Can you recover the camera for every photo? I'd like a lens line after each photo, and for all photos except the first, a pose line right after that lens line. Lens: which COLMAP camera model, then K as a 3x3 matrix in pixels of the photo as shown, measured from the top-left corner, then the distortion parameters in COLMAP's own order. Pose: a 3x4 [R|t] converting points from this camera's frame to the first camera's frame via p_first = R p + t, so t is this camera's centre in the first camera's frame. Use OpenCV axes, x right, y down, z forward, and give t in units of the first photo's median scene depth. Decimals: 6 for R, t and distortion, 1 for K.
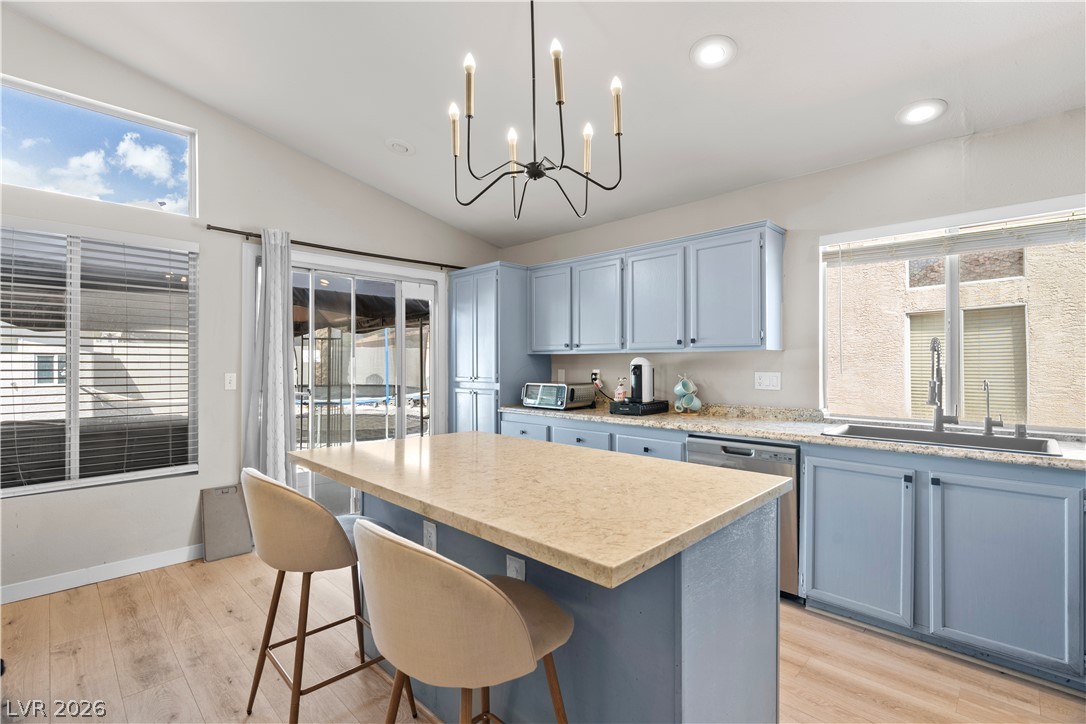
lens RADIAL K [[491.6, 0, 516.9], [0, 491.6, 364.0], [0, 0, 1]] dist [-0.007683, 0.002871]
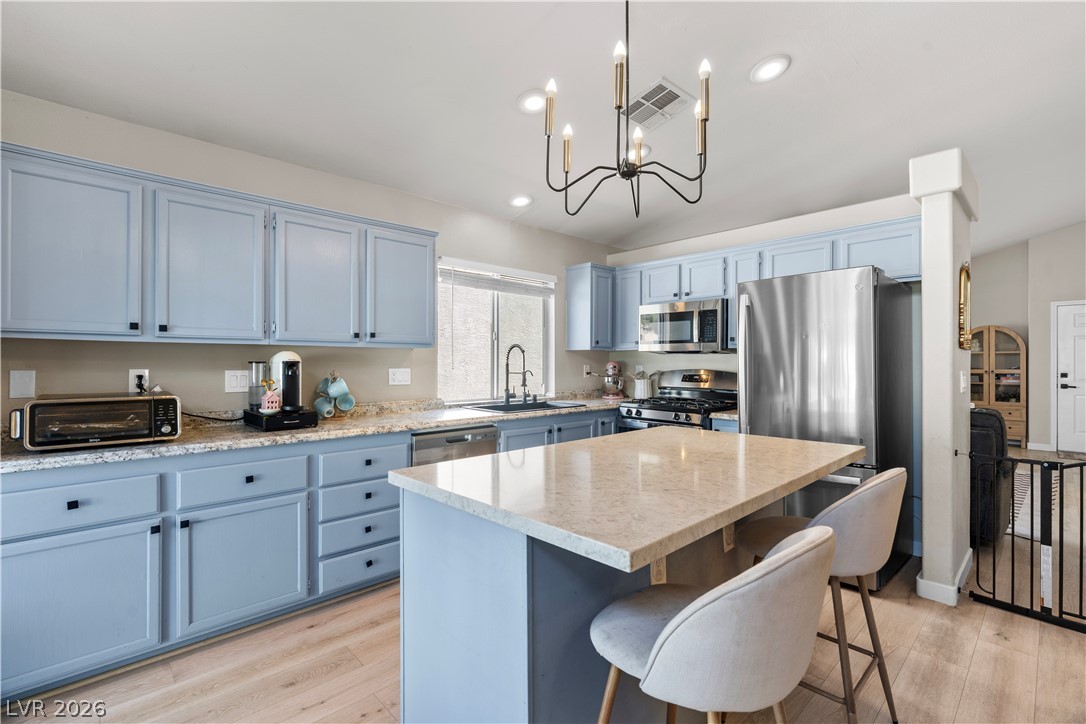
lens RADIAL K [[491.6, 0, 548.7], [0, 491.6, 361.3], [0, 0, 1]] dist [-0.007683, 0.002871]
pose [[0.006117, 0.001537, 0.999980, -0.600654], [-0.000319, 0.999999, -0.001535, 0.003330], [-0.999981, -0.000310, 0.006117, 0.725458]]
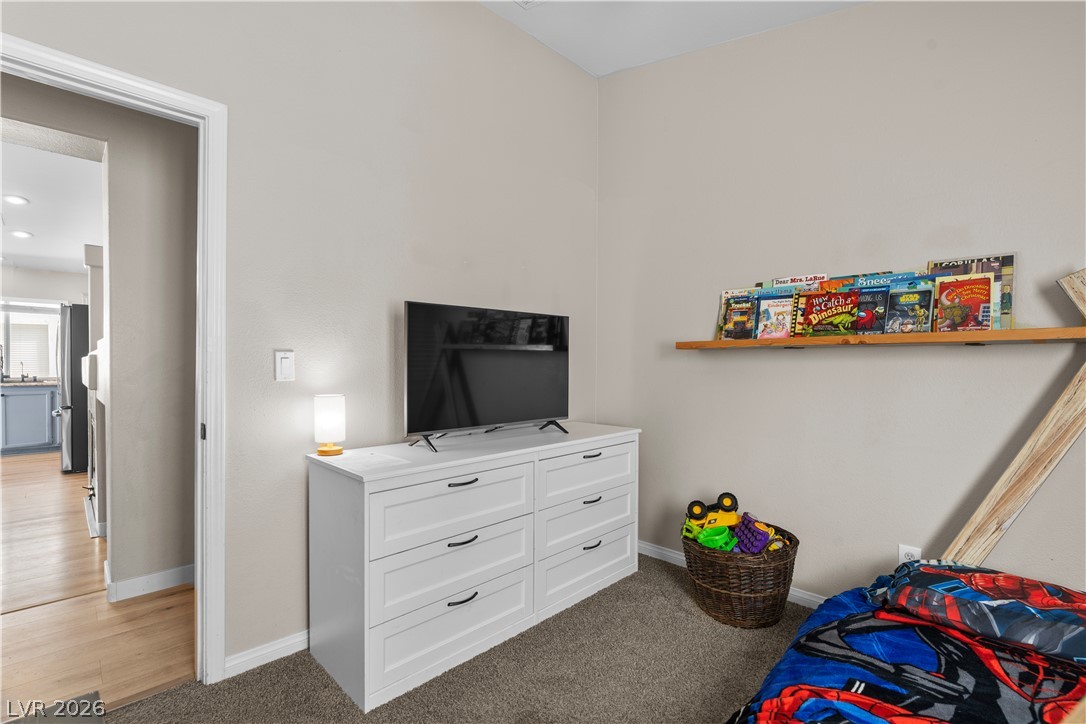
lens RADIAL K [[491.6, 0, 543.8], [0, 491.6, 368.7], [0, 0, 1]] dist [-0.007683, 0.002871]
pose [[-0.009565, -0.008186, 0.999921, -1.448817], [-0.000428, 0.999966, 0.008183, 0.042735], [-0.999954, -0.000350, -0.009568, -1.523116]]
